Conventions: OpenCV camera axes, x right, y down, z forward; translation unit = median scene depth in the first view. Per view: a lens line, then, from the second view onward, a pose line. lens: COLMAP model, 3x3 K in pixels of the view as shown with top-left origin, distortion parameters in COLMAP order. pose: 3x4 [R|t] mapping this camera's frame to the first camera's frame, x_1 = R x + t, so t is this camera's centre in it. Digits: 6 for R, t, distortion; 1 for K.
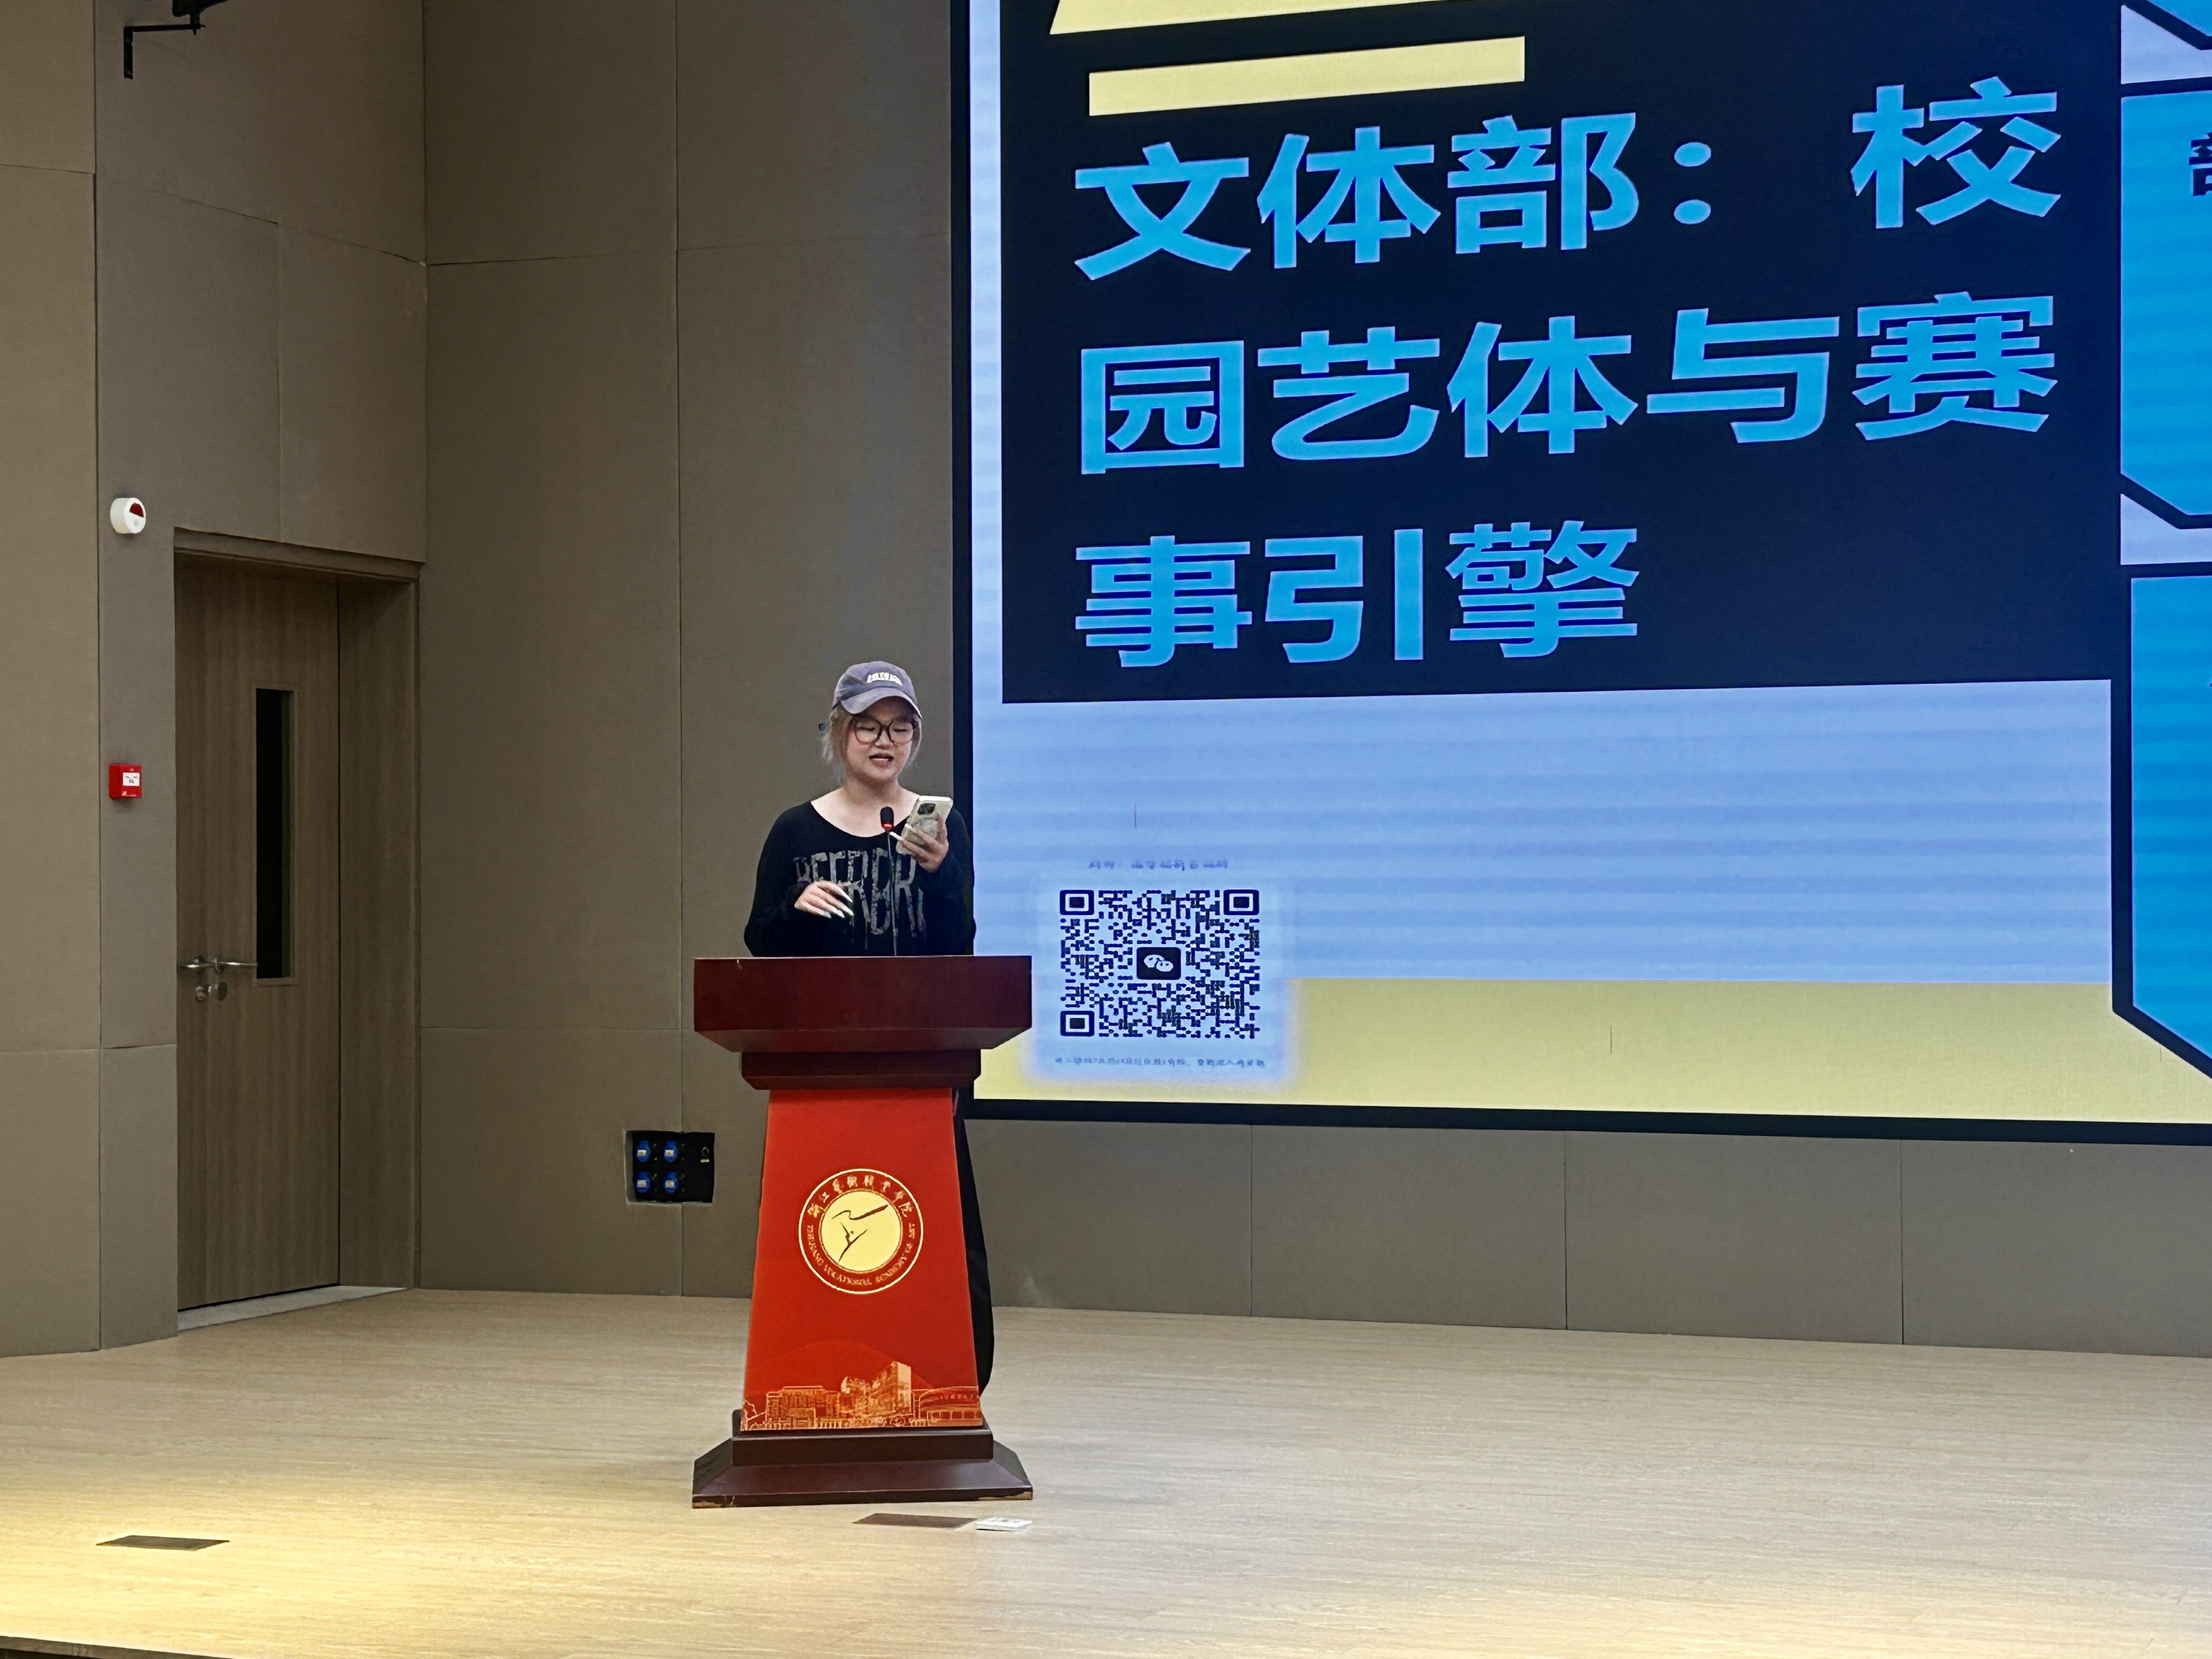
lens RADIAL K [[4063.7, 0, 1128.6], [0, 4063.7, 836.7], [0, 0, 1]] dist [0.128271, 0.000000]
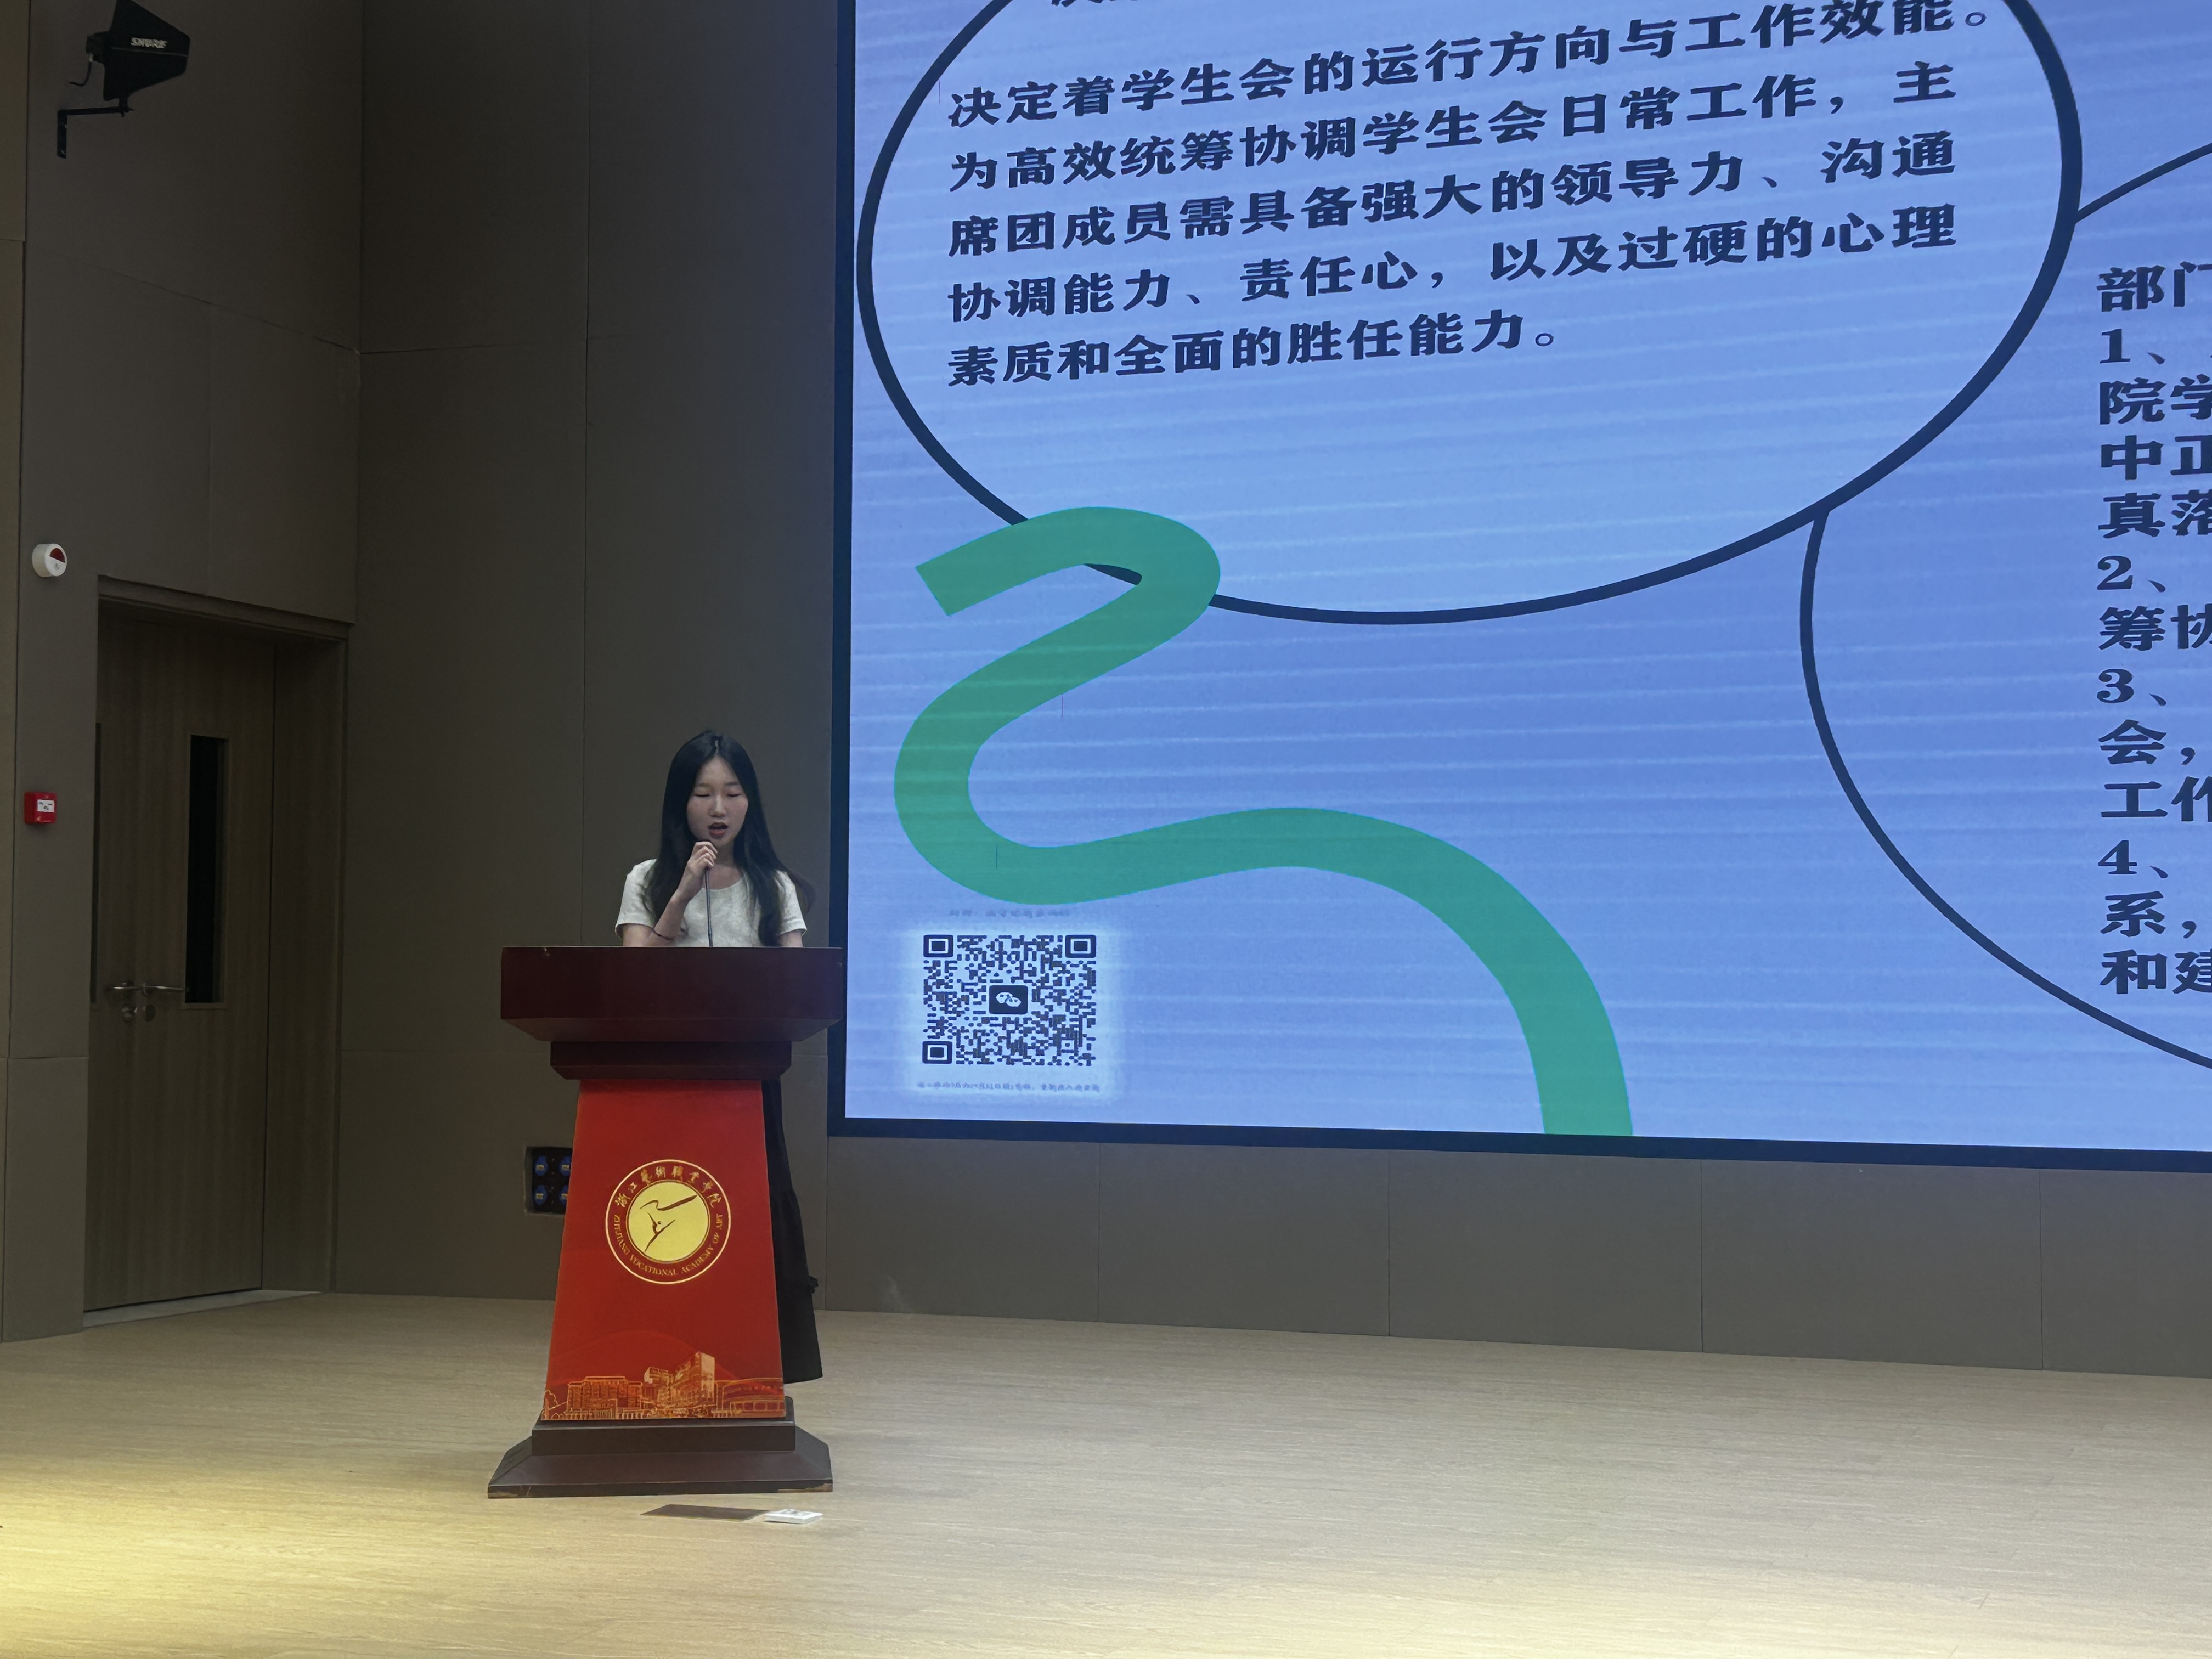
lens RADIAL K [[3254.1, 0, 1113.9], [0, 3254.1, 837.0], [0, 0, 1]] dist [0.093321, 0.000000]
pose [[0.999916, 0.010743, 0.007290, 0.037389], [-0.010454, 0.999201, -0.038568, 0.031844], [-0.007699, 0.038489, 0.999229, 0.189251]]
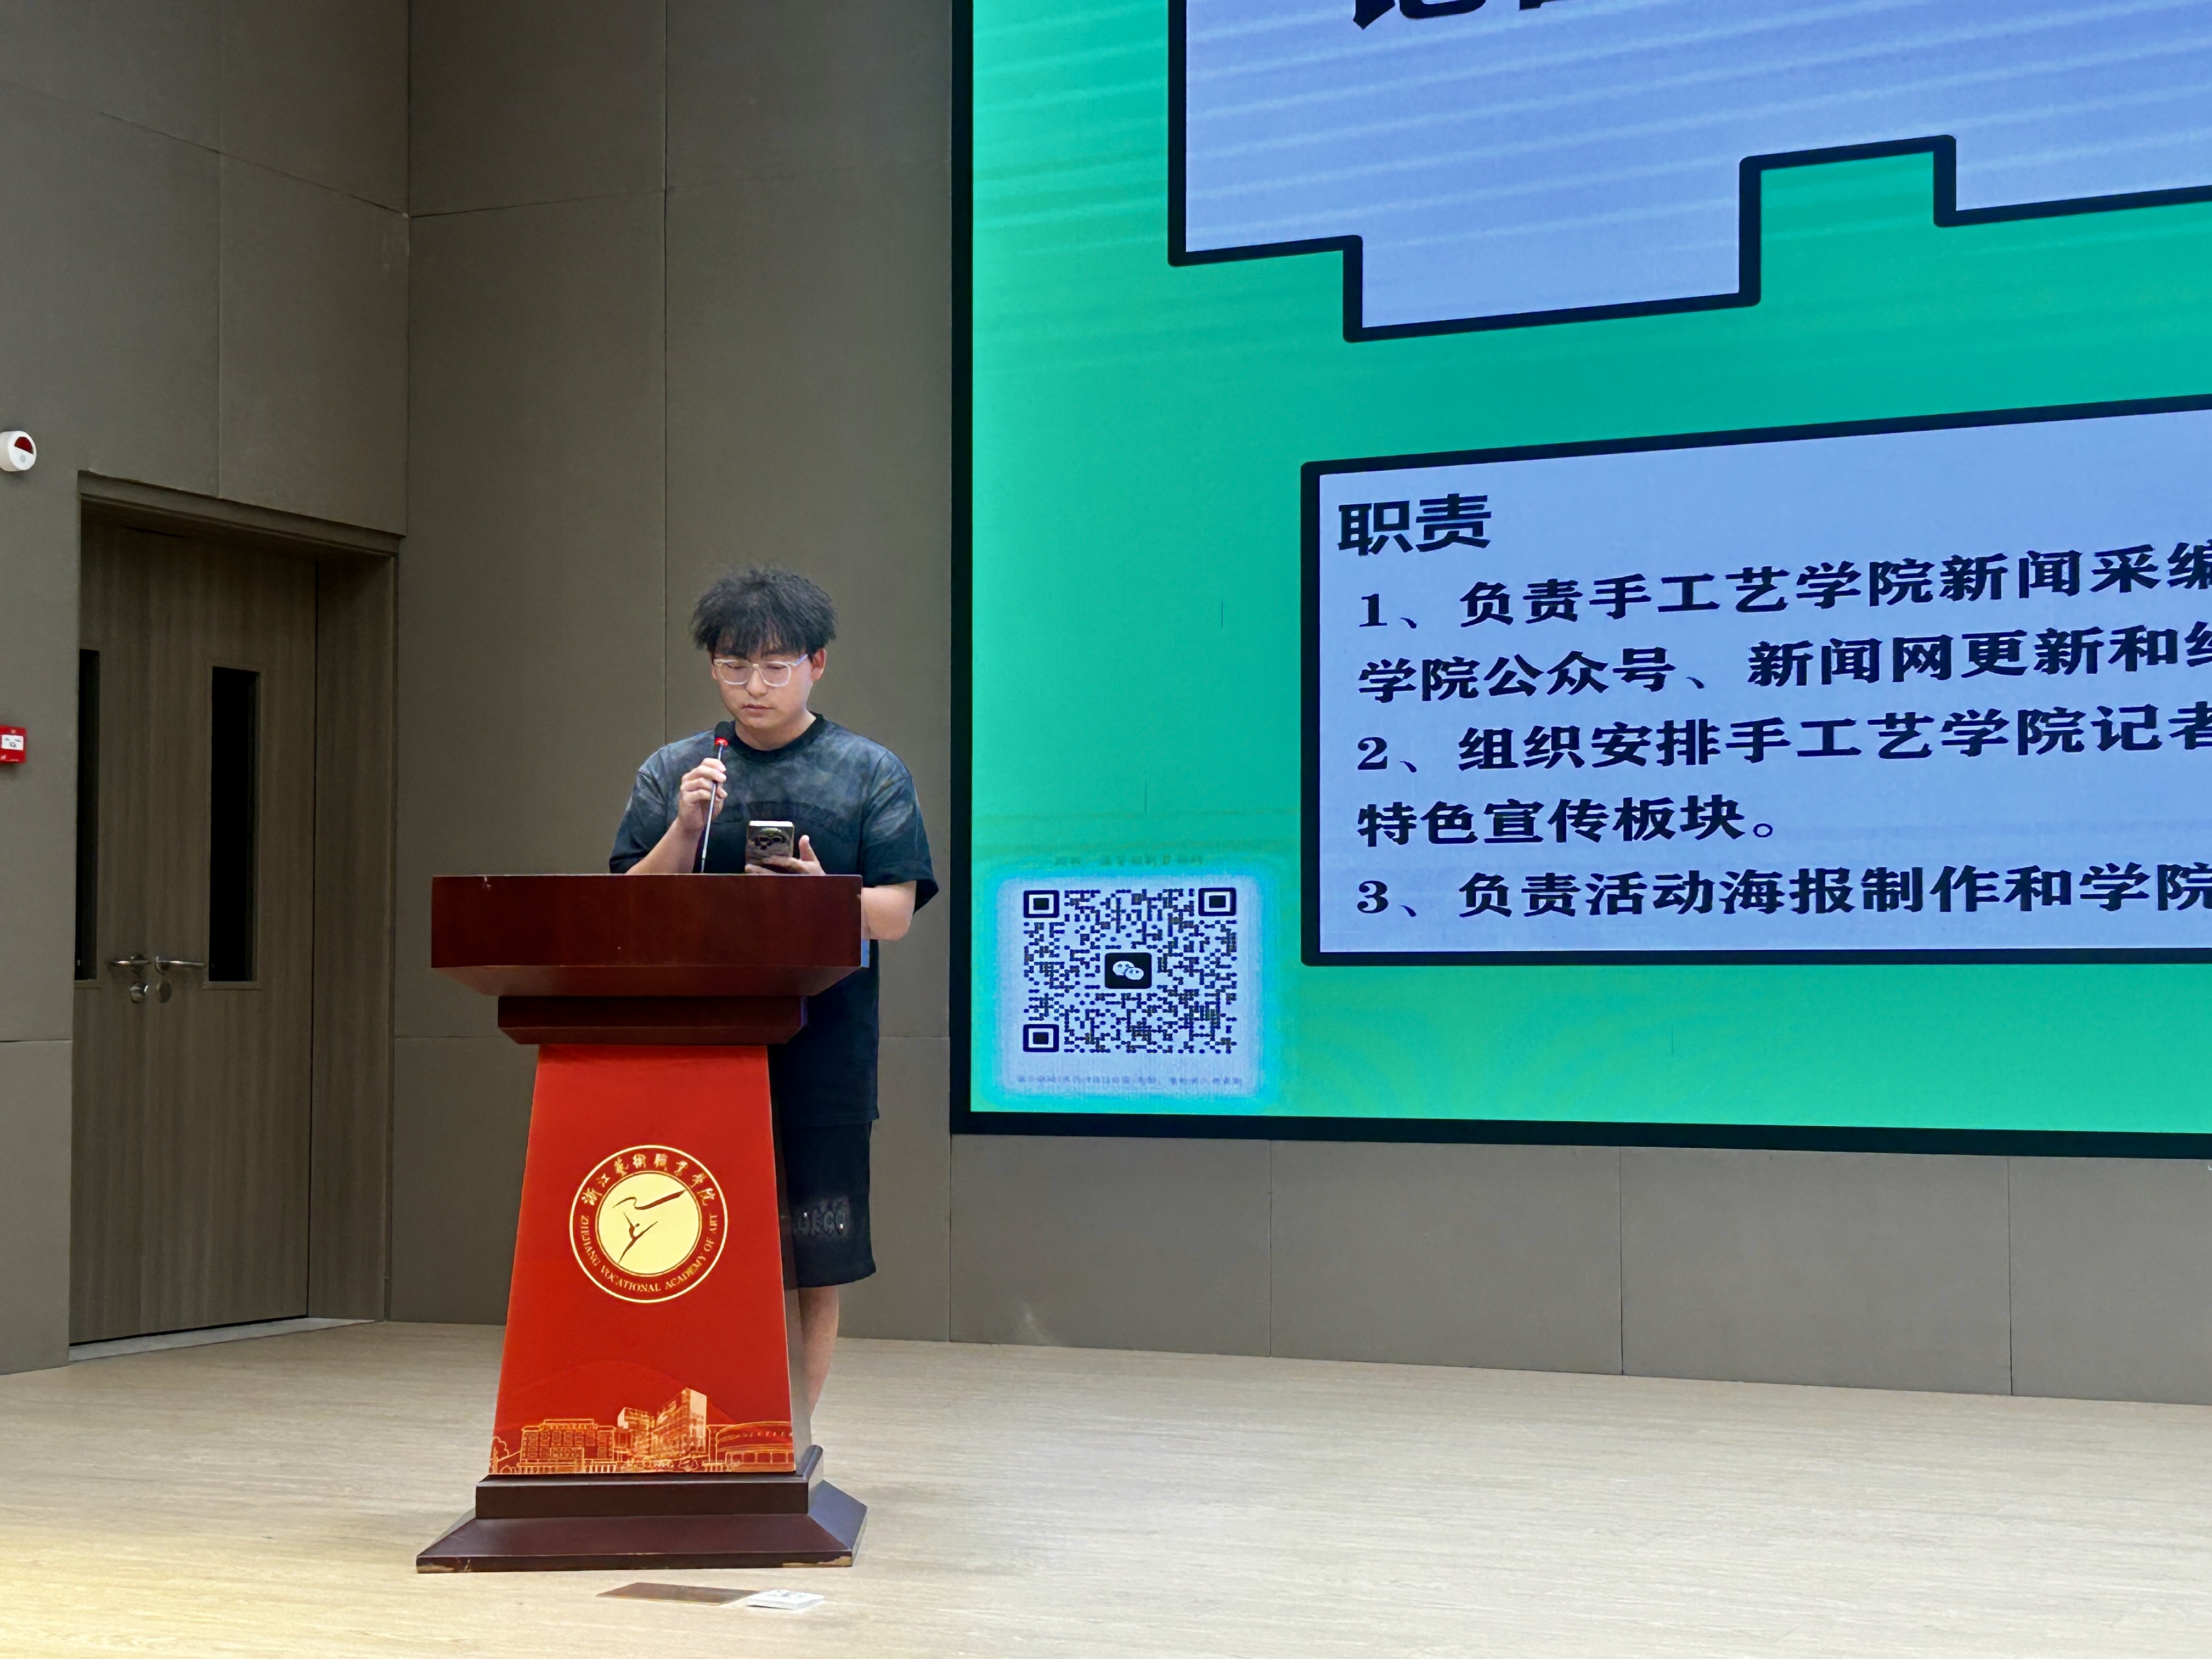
lens RADIAL K [[3536.7, 0, 1163.4], [0, 3536.7, 838.4], [0, 0, 1]] dist [0.089641, 0.000000]
pose [[0.997724, 0.000820, -0.067419, 0.081008], [-0.003401, 0.999265, -0.038187, 0.047686], [0.067339, 0.038330, 0.996994, 0.312188]]
